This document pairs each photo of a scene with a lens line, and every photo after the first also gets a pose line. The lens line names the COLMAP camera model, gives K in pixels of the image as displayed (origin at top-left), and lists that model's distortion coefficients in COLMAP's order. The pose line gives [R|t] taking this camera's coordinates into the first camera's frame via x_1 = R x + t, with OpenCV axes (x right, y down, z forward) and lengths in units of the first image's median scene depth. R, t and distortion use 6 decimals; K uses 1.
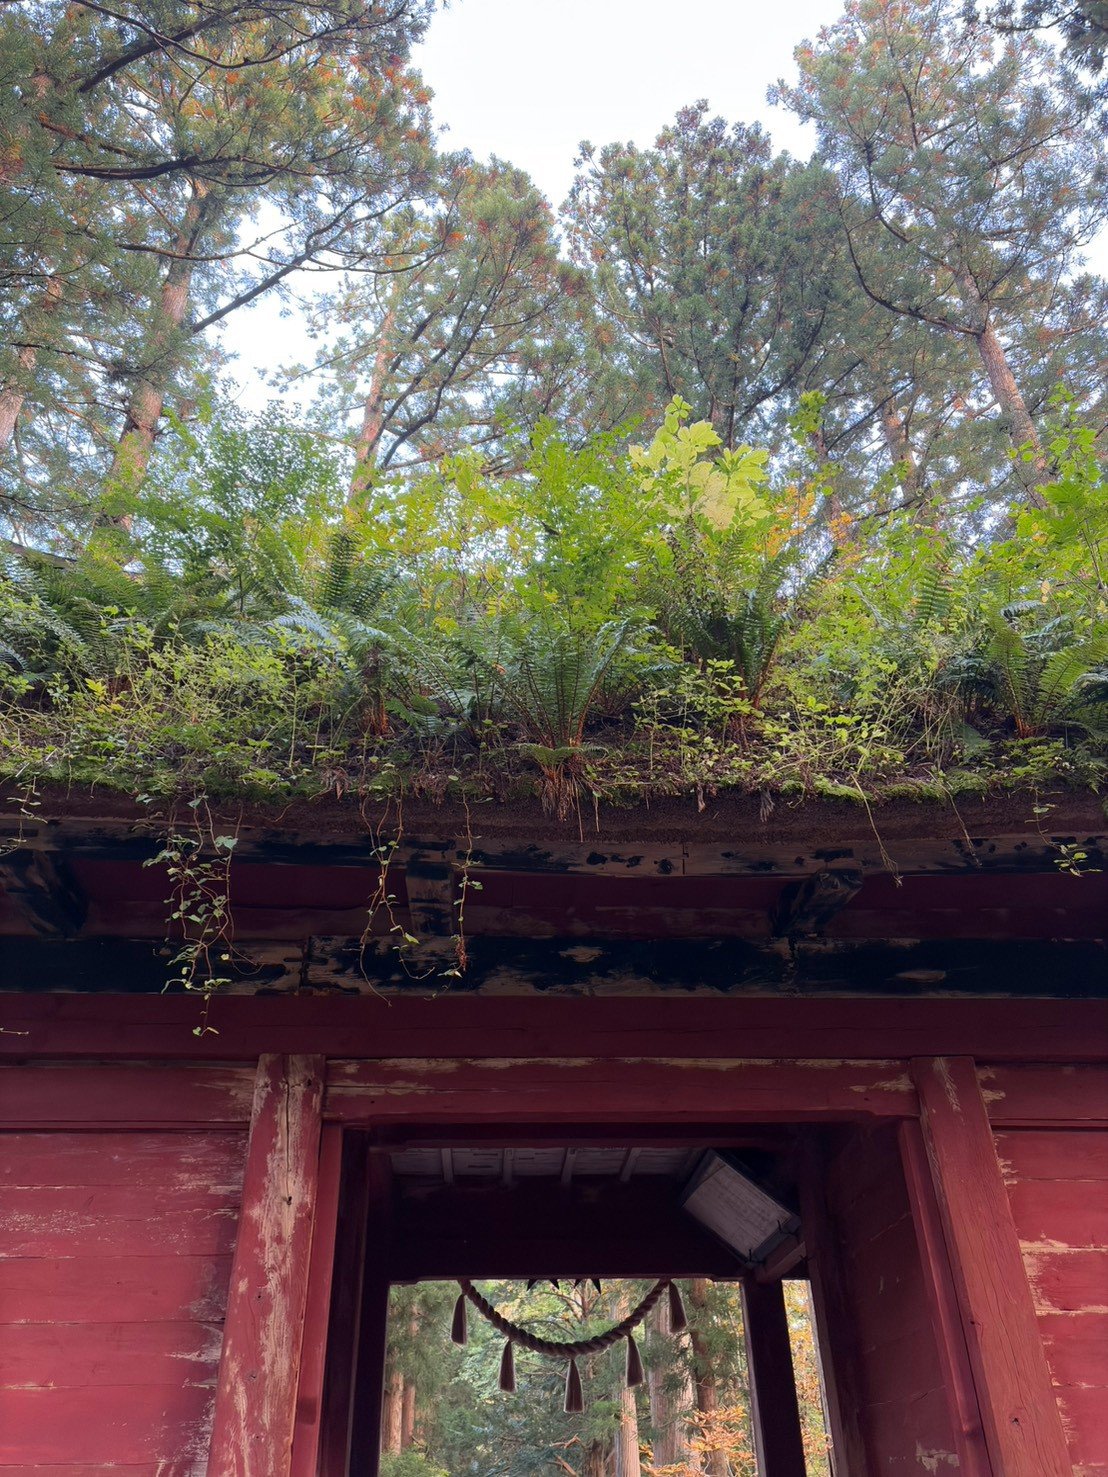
lens RADIAL K [[1118.5, 0, 562.4], [0, 1118.5, 736.2], [0, 0, 1]] dist [0.038397, 0.002823]
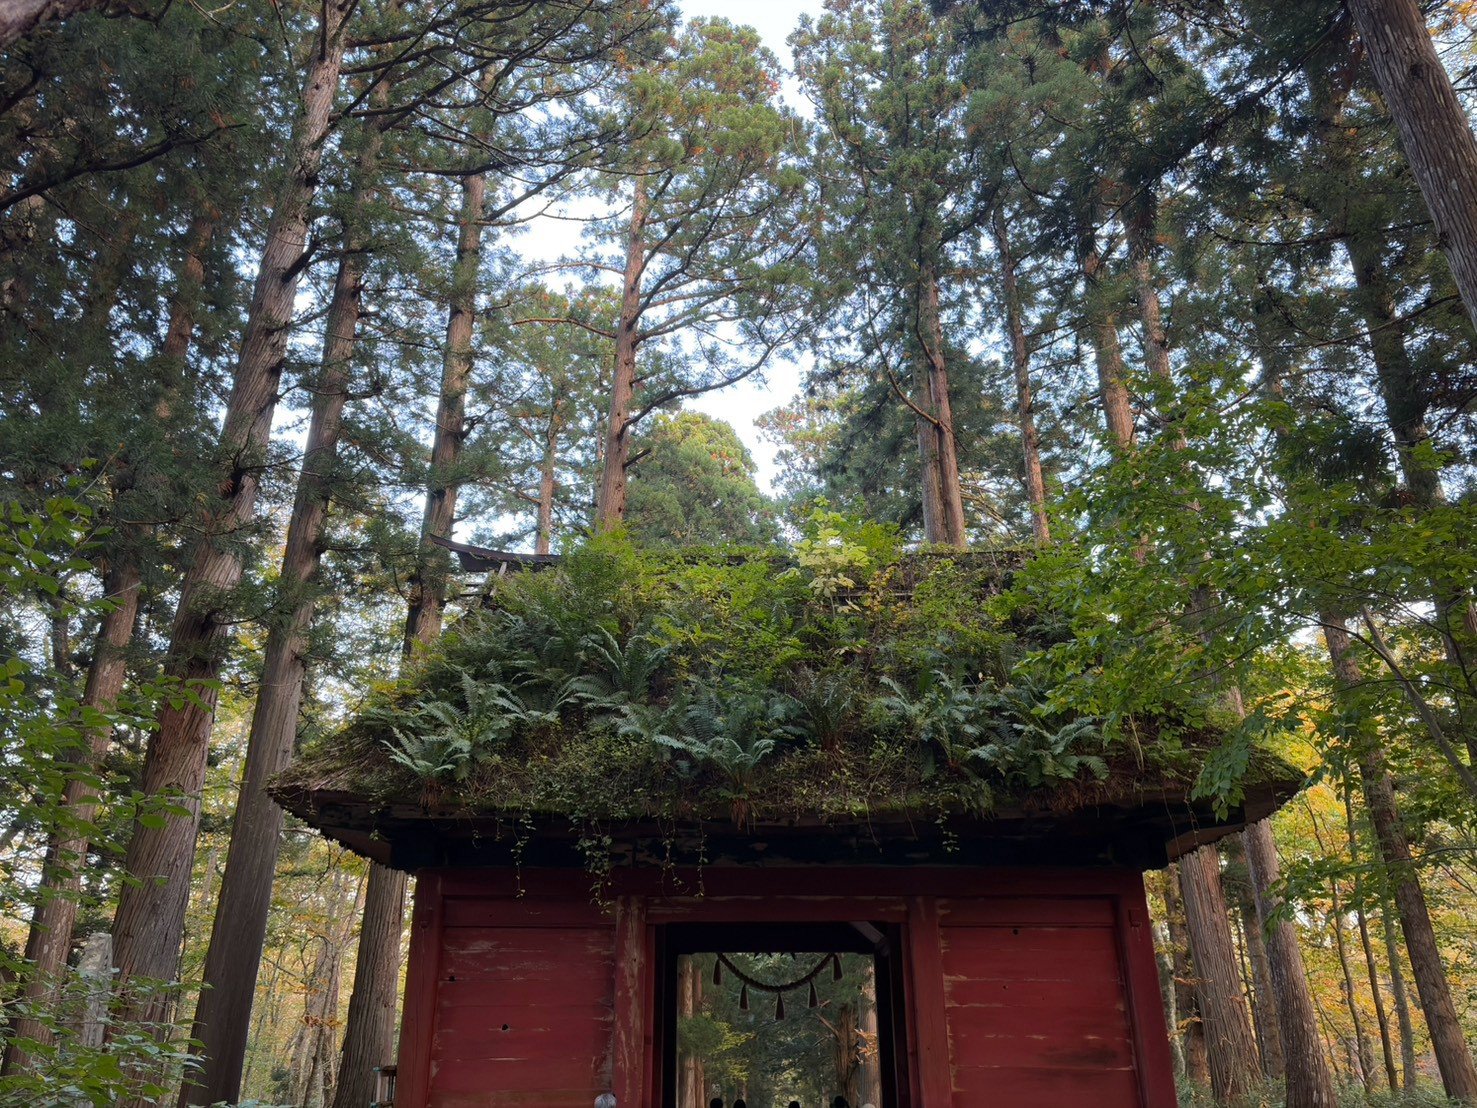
lens RADIAL K [[1118.5, 0, 749.1], [0, 1118.5, 558.9], [0, 0, 1]] dist [0.038397, 0.002823]
pose [[0.997021, -0.014560, -0.075746, 0.179094], [0.028868, 0.981088, 0.191395, -0.807420], [0.071527, -0.193011, 0.978586, -1.071019]]
